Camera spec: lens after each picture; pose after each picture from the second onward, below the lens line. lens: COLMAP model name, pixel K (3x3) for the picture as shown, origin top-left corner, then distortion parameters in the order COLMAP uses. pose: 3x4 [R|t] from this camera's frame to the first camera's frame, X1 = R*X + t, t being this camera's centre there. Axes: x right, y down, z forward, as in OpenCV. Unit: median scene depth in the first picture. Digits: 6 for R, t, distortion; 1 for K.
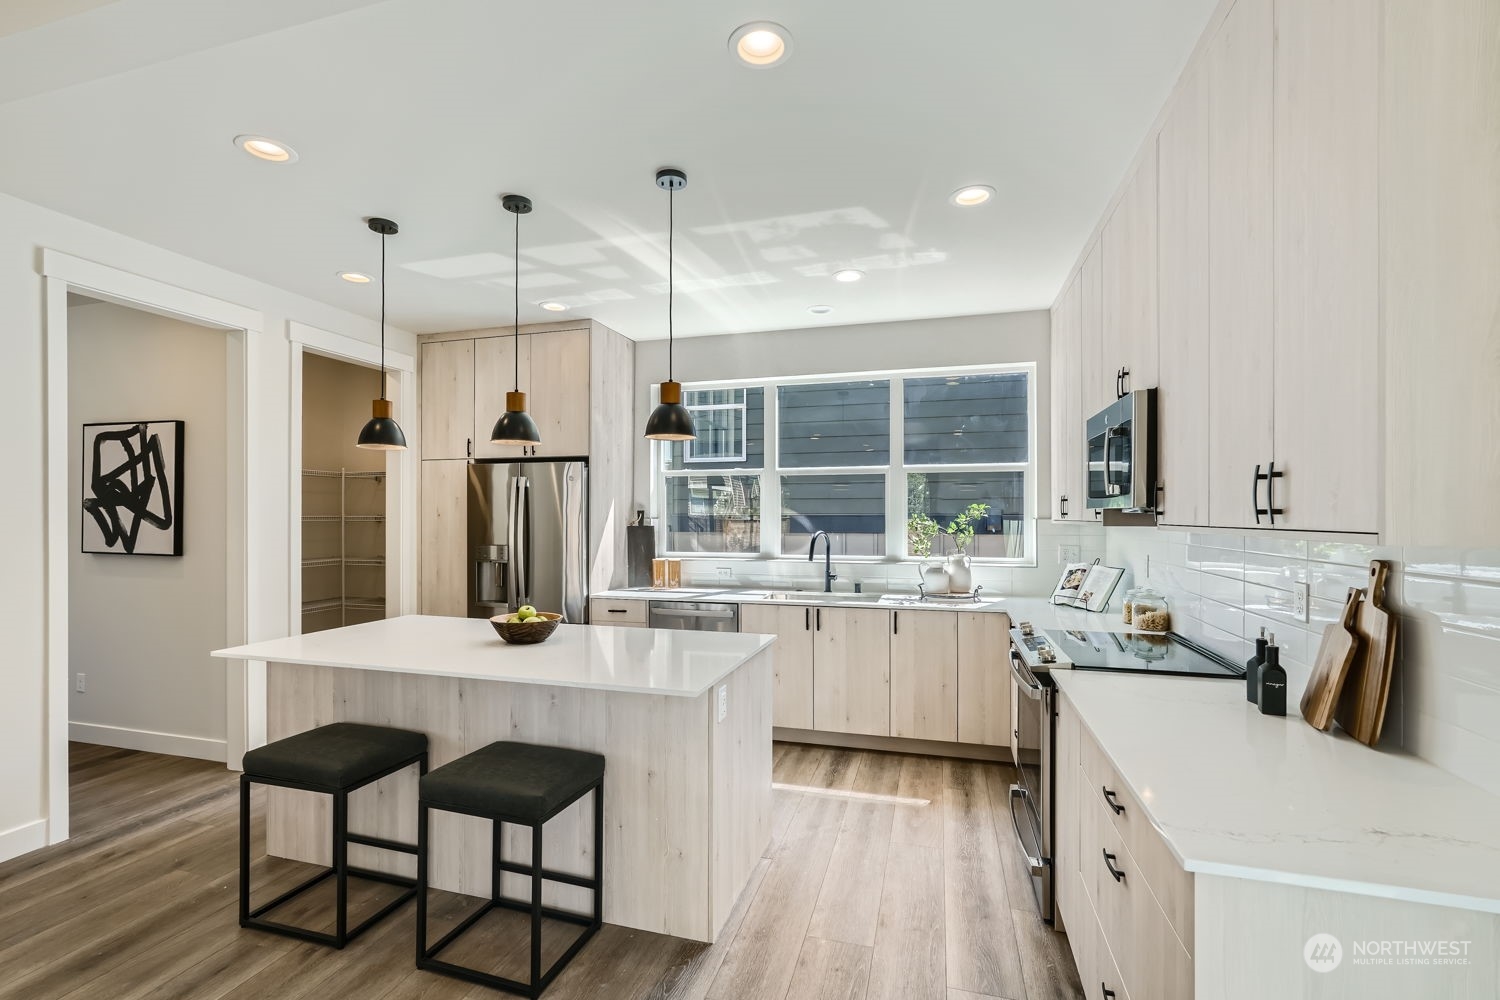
lens RADIAL K [[660.4, 0, 749.5], [0, 660.4, 508.9], [0, 0, 1]] dist [-0.014122, 0.006454]
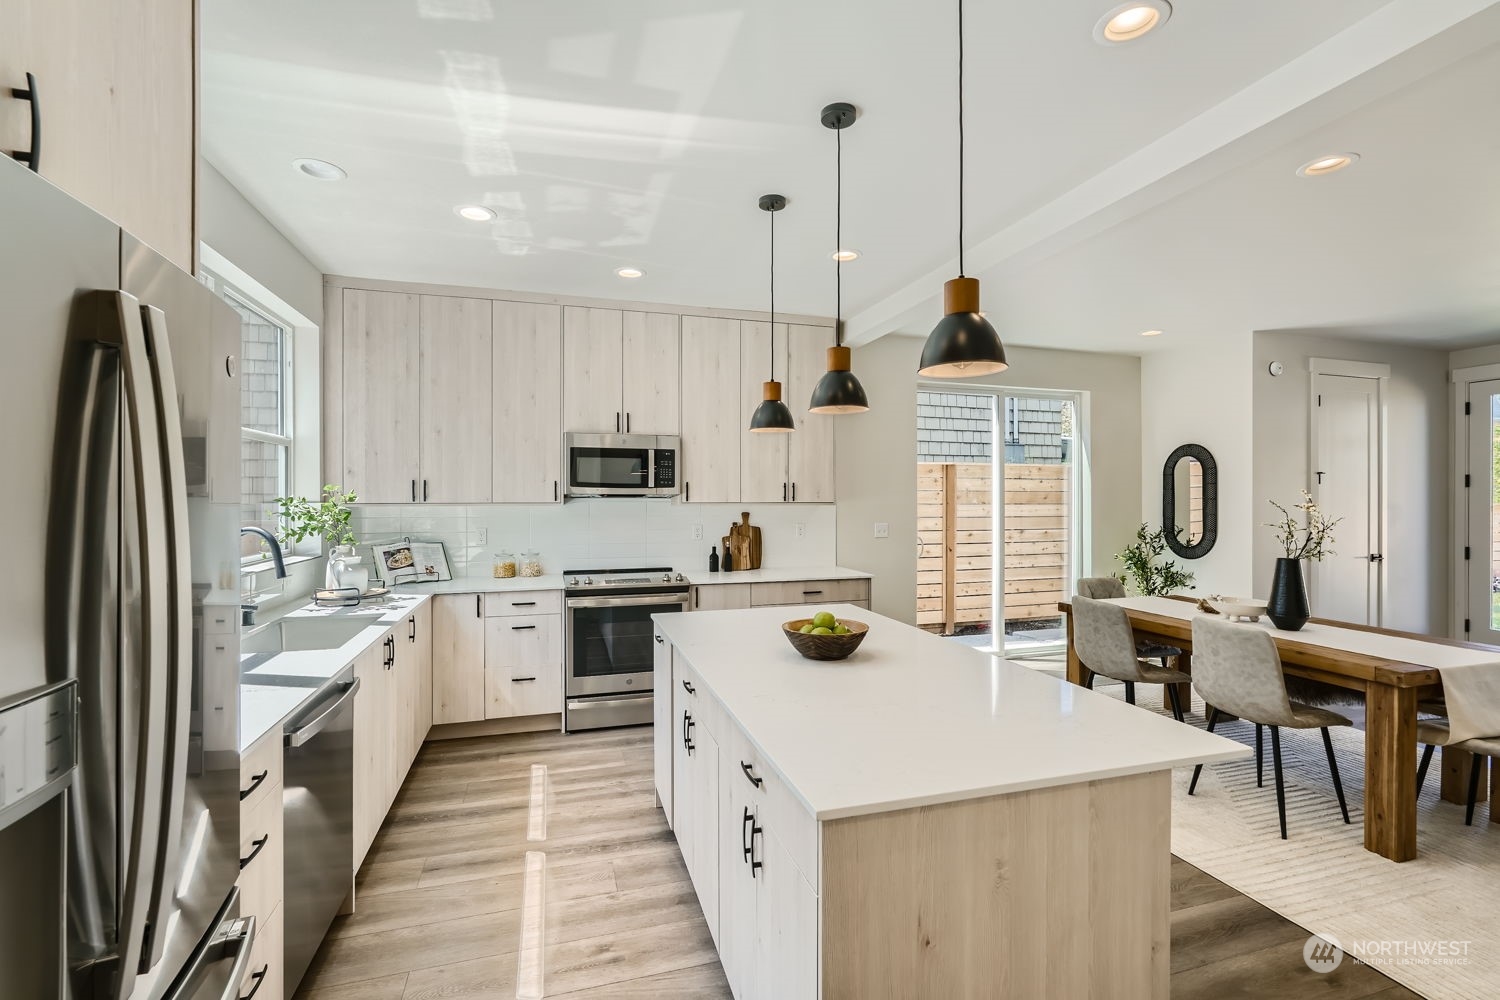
lens RADIAL K [[656.6, 0, 750.0], [0, 656.6, 500.0], [0, 0, 1]] dist [-0.020294, -0.000073]
pose [[-0.547603, -0.004839, 0.836724, -0.745331], [-0.008672, 0.999962, 0.000107, 0.007528], [-0.836694, -0.007197, -0.547624, 1.180396]]
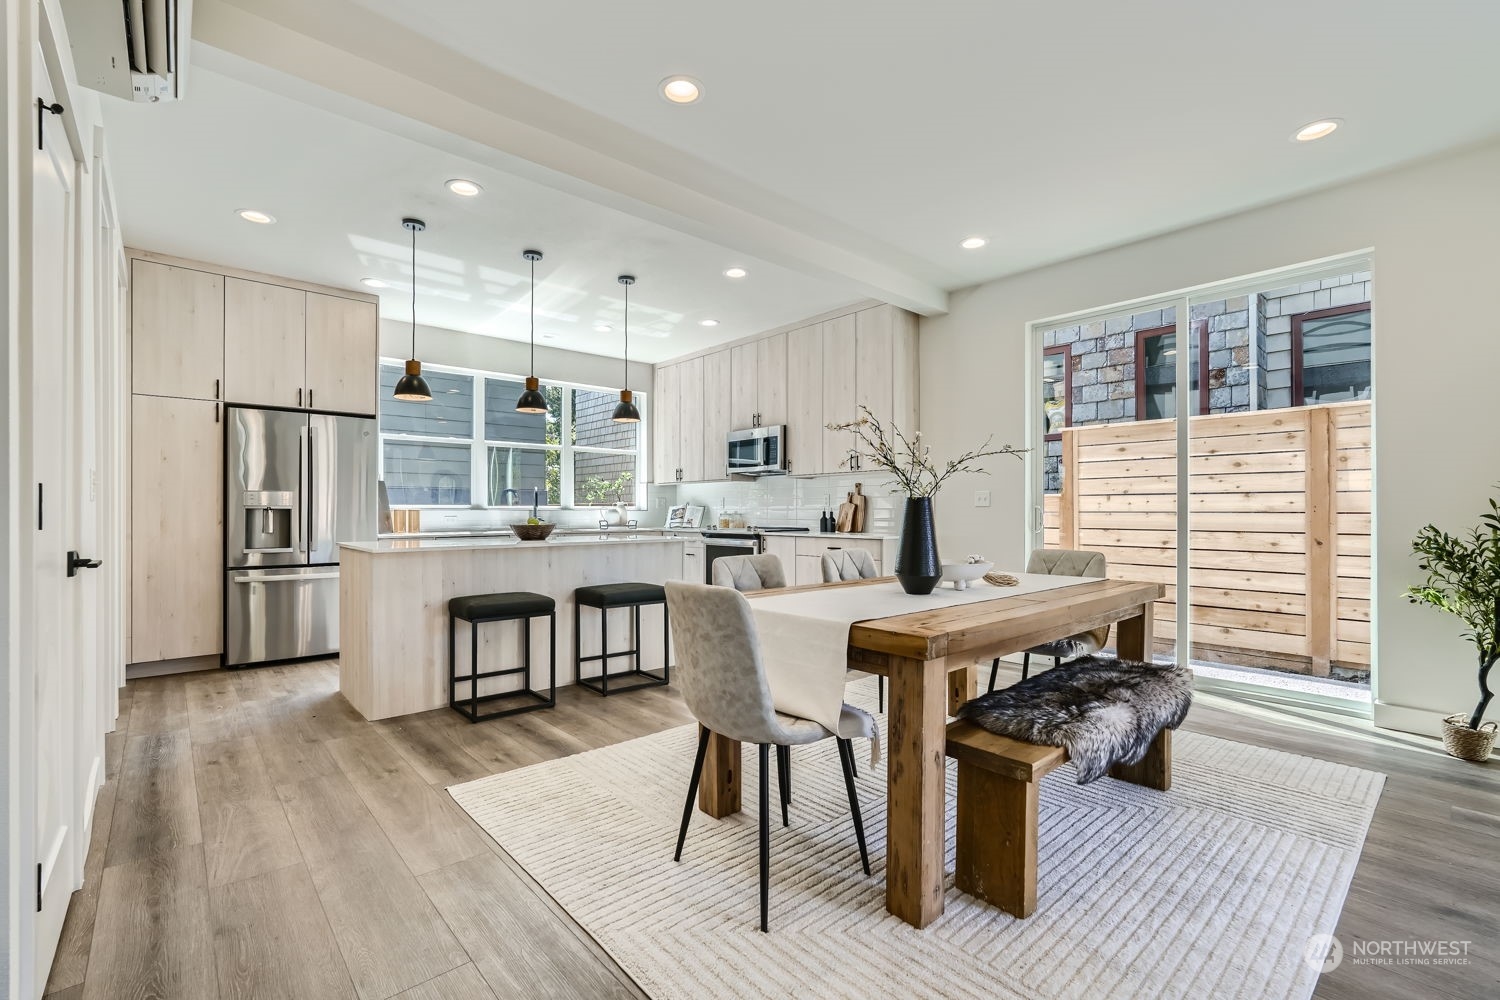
lens RADIAL K [[660.4, 0, 749.5], [0, 660.4, 508.9], [0, 0, 1]] dist [-0.014122, 0.006454]
pose [[0.531522, 0.002329, 0.847041, -1.067782], [-0.005500, 0.999985, 0.000702, 0.096301], [-0.847026, -0.005031, 0.531527, -0.191326]]
